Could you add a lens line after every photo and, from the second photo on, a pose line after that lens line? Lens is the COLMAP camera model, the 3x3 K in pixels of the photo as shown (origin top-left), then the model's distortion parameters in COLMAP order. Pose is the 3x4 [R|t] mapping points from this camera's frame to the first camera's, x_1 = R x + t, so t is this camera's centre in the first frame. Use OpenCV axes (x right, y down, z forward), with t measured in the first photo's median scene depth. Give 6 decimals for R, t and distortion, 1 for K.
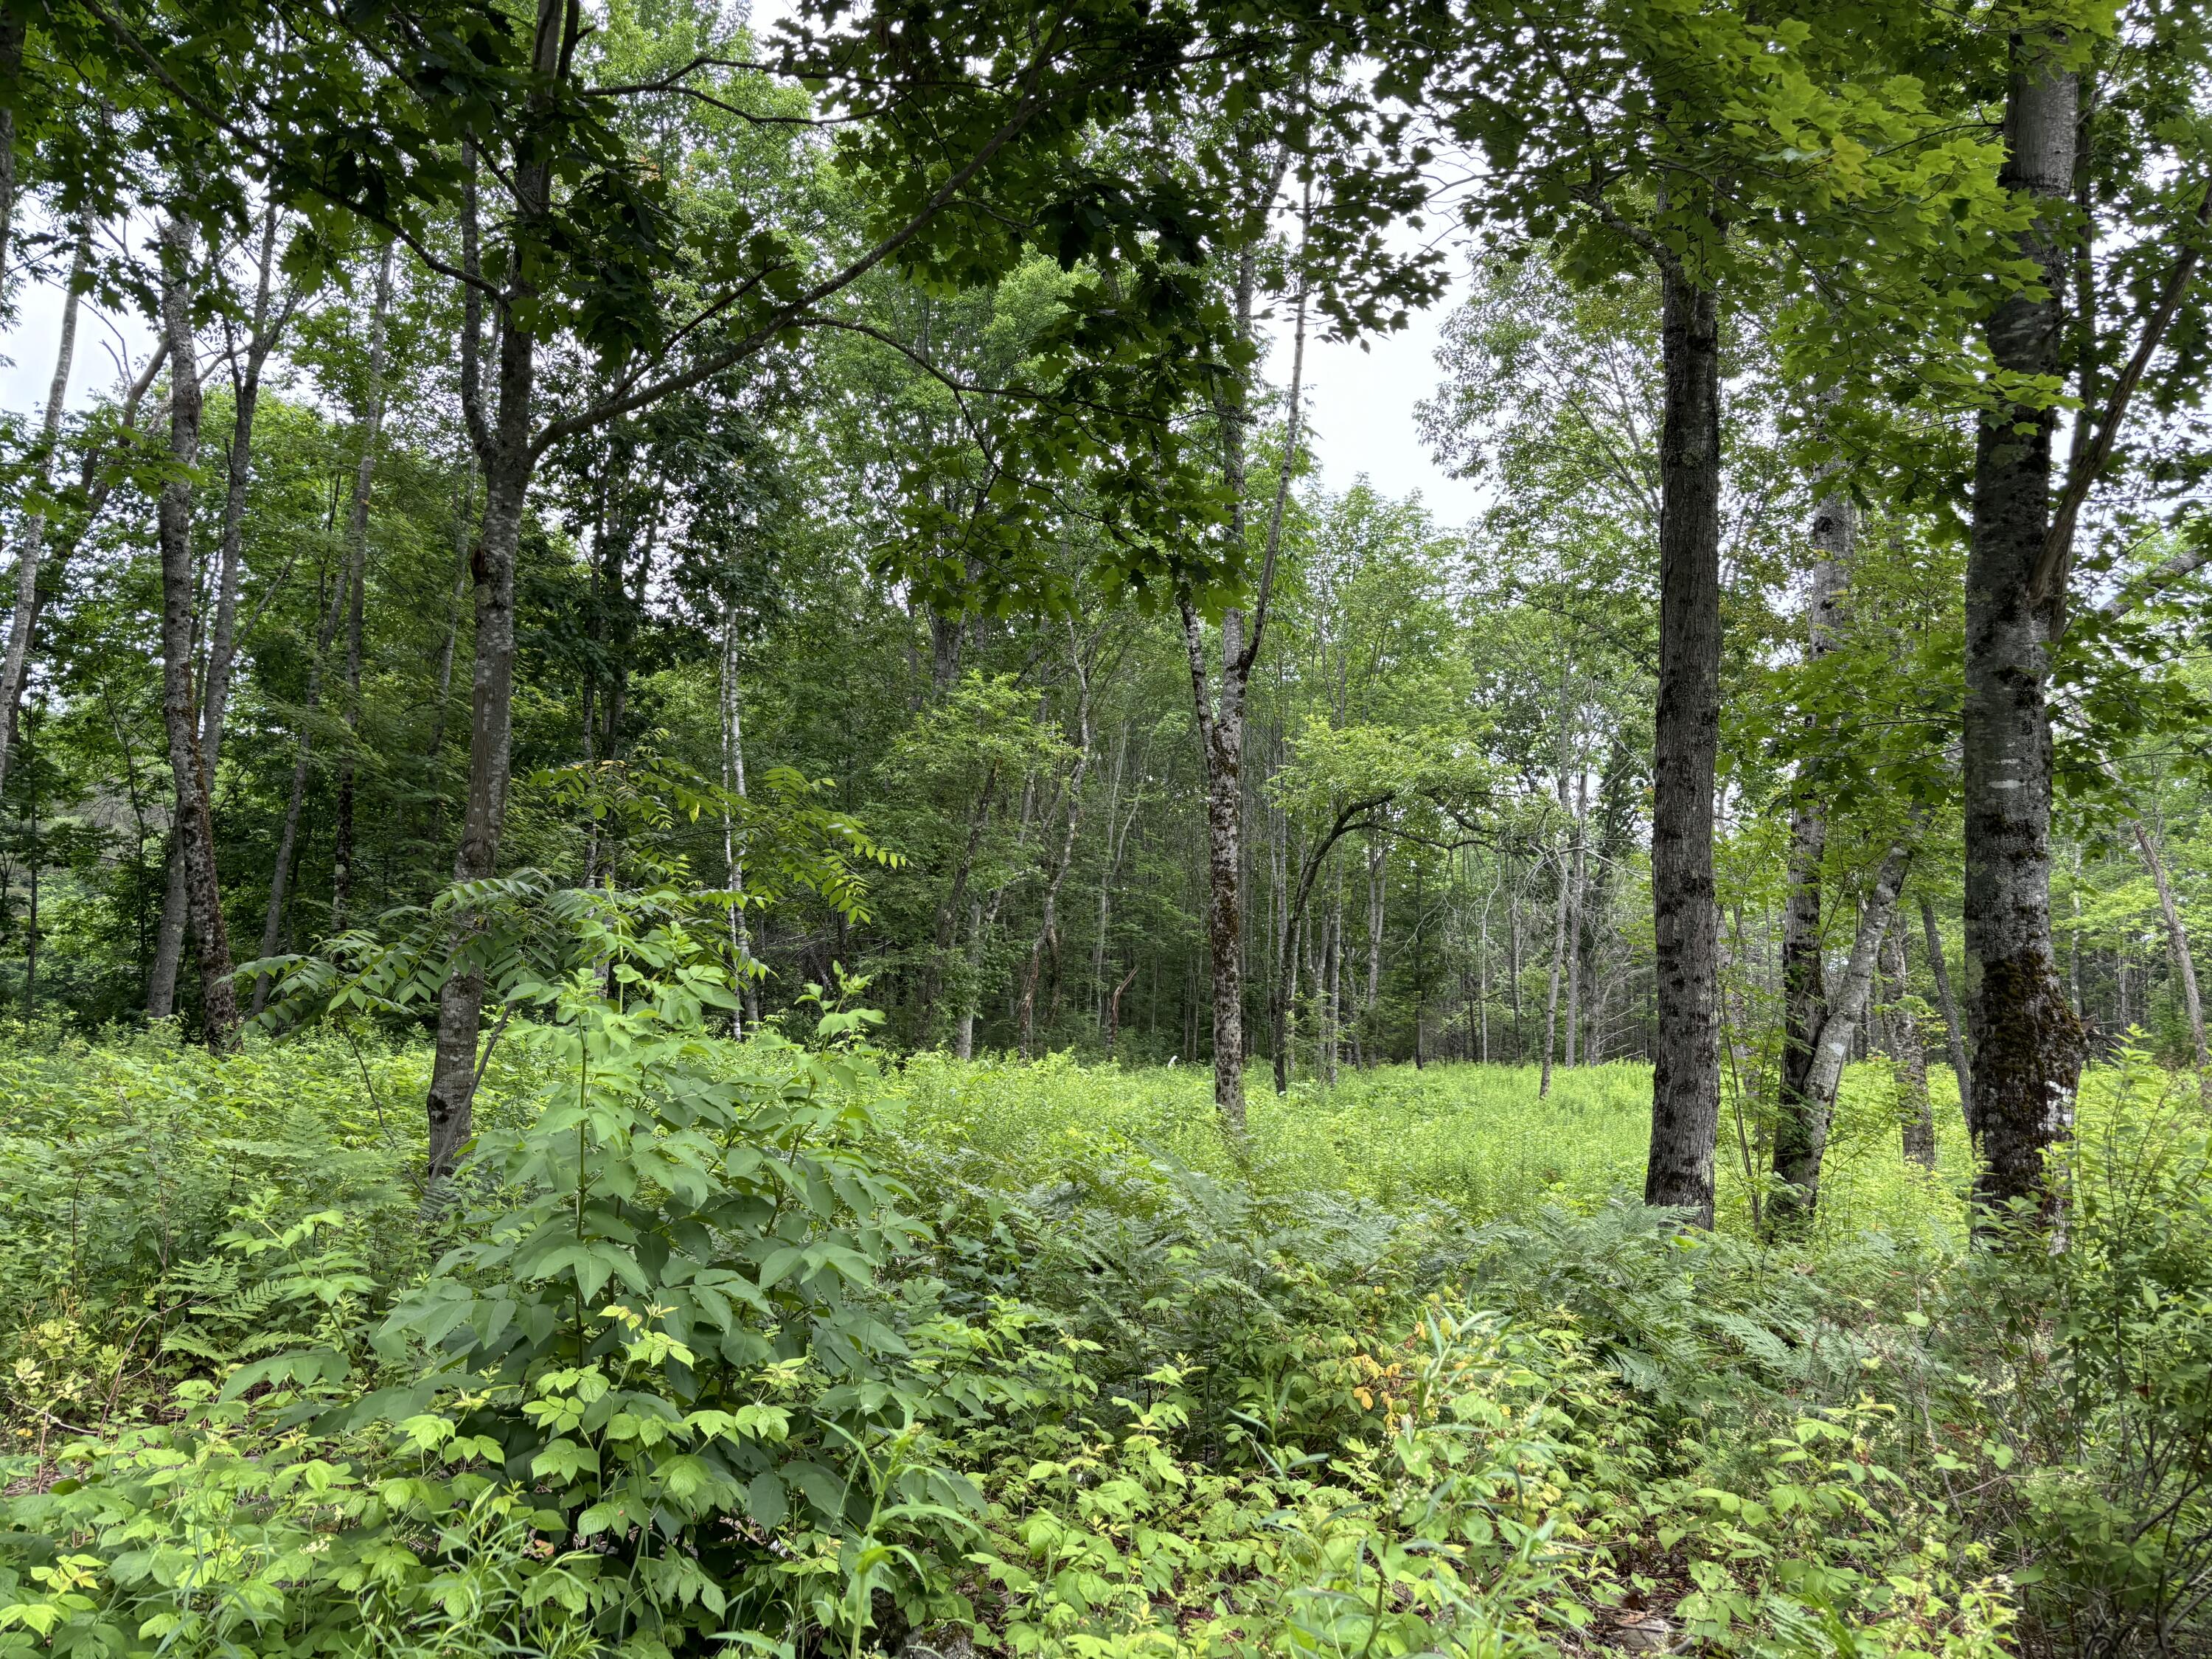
lens RADIAL K [[1698.9, 0, 1053.5], [0, 1698.9, 847.5], [0, 0, 1]] dist [0.061242, -0.063646]
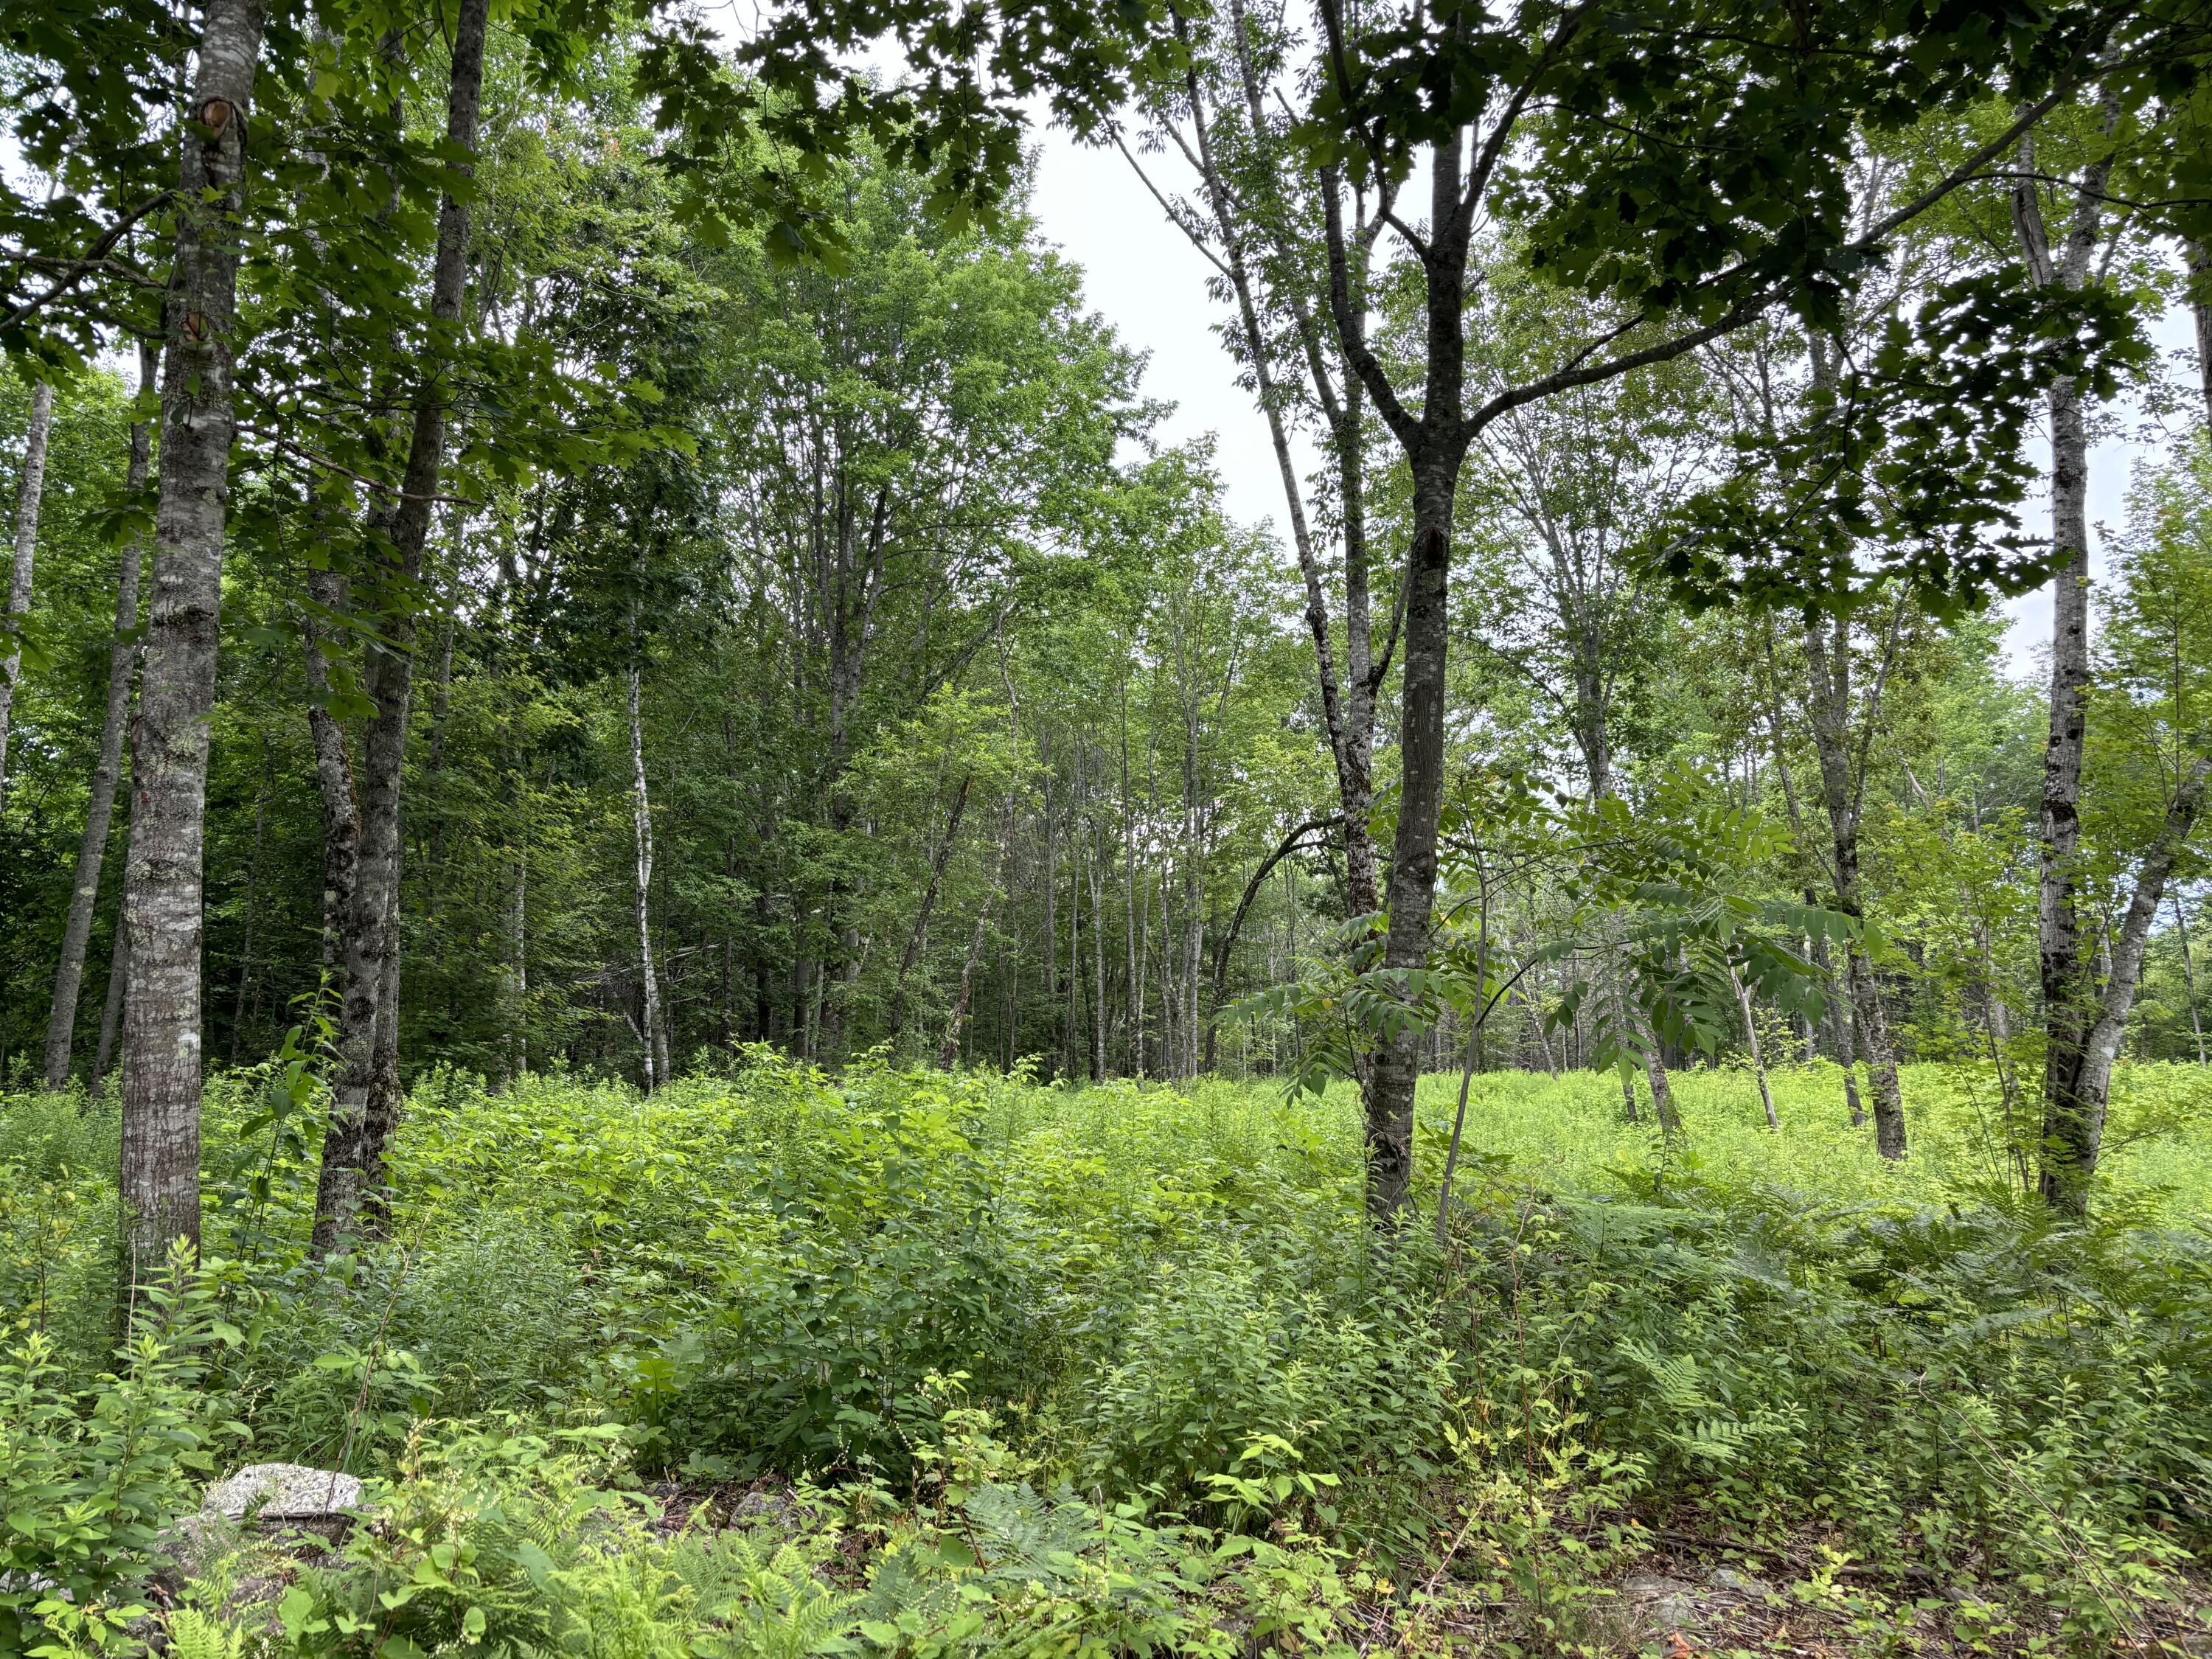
lens RADIAL K [[1698.9, 0, 1104.2], [0, 1698.9, 836.1], [0, 0, 1]] dist [0.061242, -0.063646]
pose [[0.979706, -0.002552, 0.200422, -0.299963], [0.006201, 0.999826, -0.017577, -0.000135], [-0.200342, 0.018463, 0.979552, 0.073245]]
